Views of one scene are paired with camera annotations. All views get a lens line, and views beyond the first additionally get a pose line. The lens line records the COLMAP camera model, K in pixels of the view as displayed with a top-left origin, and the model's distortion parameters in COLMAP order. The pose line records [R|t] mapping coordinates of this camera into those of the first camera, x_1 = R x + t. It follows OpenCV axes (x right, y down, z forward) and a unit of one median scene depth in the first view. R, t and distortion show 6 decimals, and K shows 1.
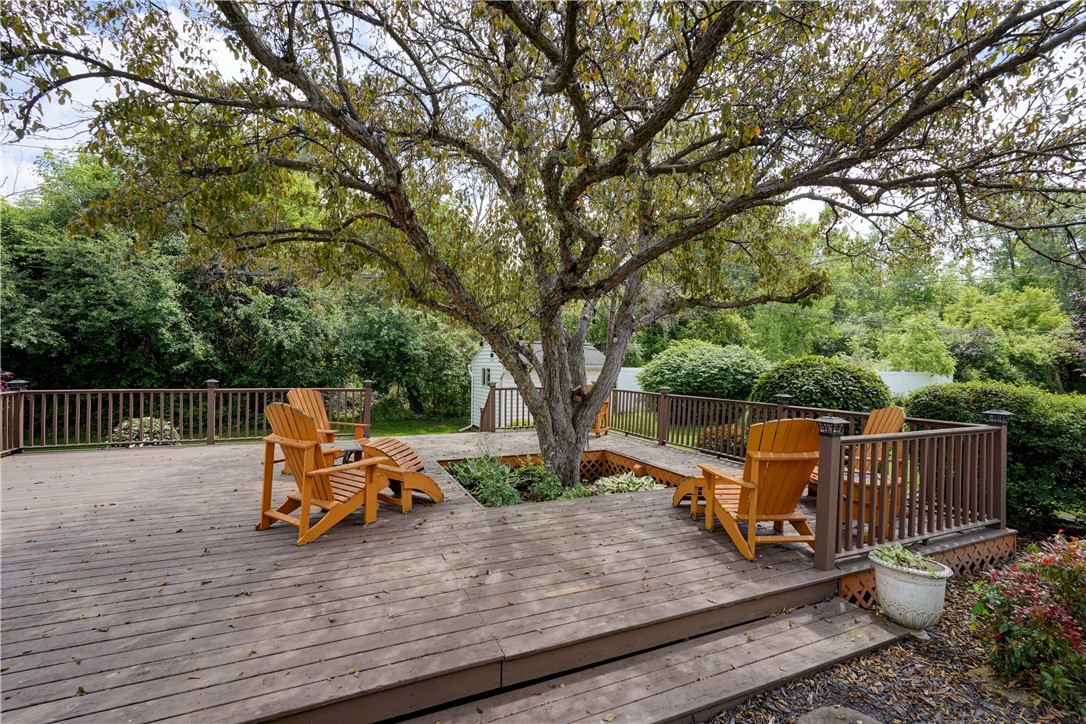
lens RADIAL K [[486.7, 0, 552.4], [0, 486.7, 363.3], [0, 0, 1]] dist [-0.012887, 0.007541]
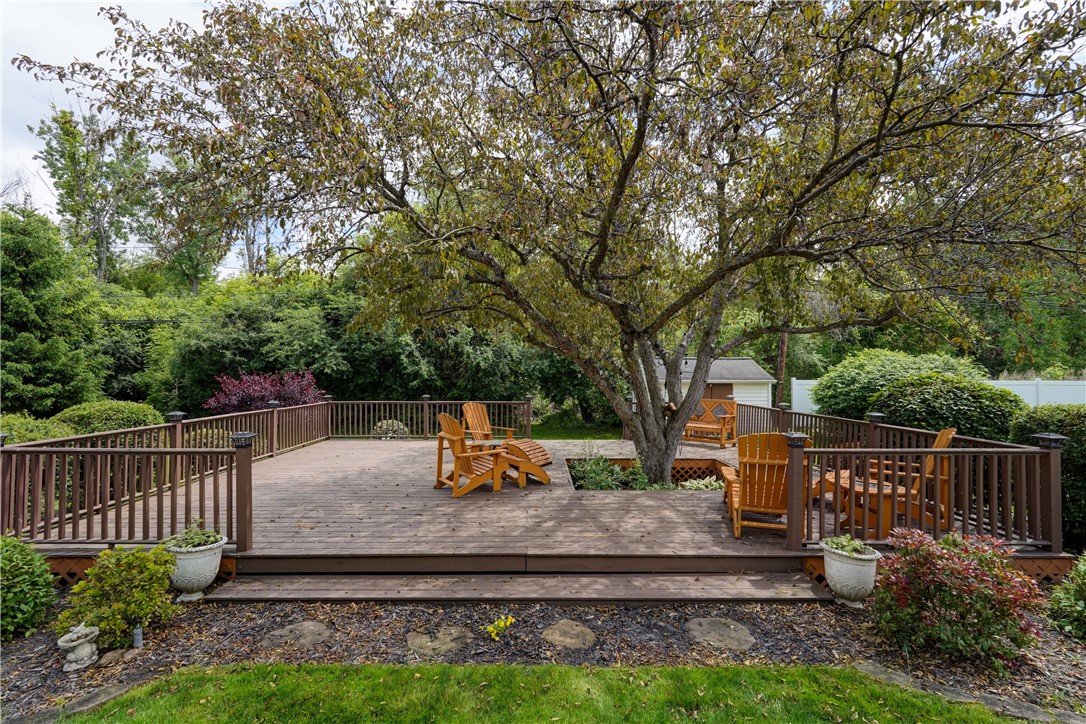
lens RADIAL K [[486.7, 0, 544.7], [0, 486.7, 366.3], [0, 0, 1]] dist [-0.012887, 0.007541]
pose [[0.917056, -0.018670, -0.398321, 0.225977], [0.012512, 0.999759, -0.018053, -0.023686], [0.398562, 0.011572, 0.917068, -0.214306]]
